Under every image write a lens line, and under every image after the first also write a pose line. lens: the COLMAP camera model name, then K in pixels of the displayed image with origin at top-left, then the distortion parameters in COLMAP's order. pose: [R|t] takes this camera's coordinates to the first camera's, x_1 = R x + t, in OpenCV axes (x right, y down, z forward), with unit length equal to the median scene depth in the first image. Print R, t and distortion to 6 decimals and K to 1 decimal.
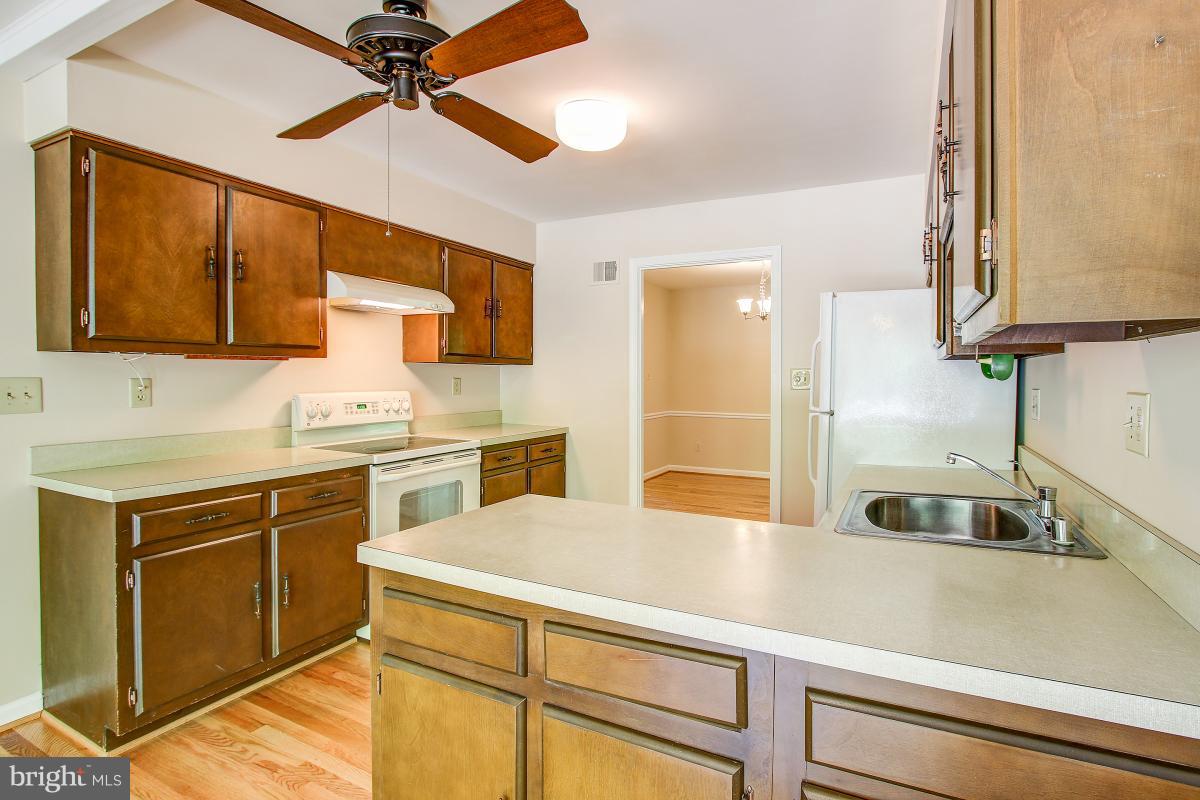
lens RADIAL K [[578.4, 0, 602.9], [0, 578.4, 384.3], [0, 0, 1]] dist [-0.011168, 0.001052]
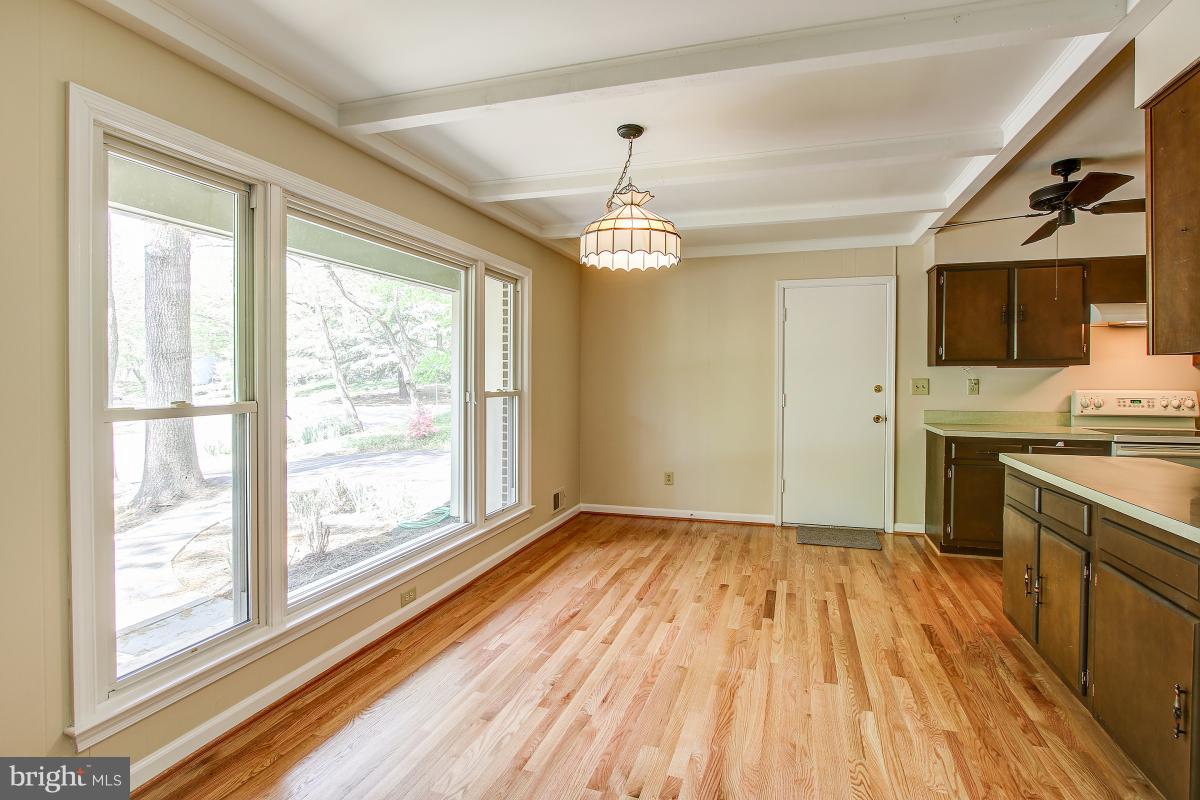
lens RADIAL K [[582.3, 0, 628.1], [0, 582.3, 394.3], [0, 0, 1]] dist [-0.015606, 0.000520]
pose [[0.204876, 0.027528, -0.978401, 0.783368], [-0.011422, 0.999604, 0.025733, 0.003545], [0.978721, 0.005903, 0.205109, -0.468022]]
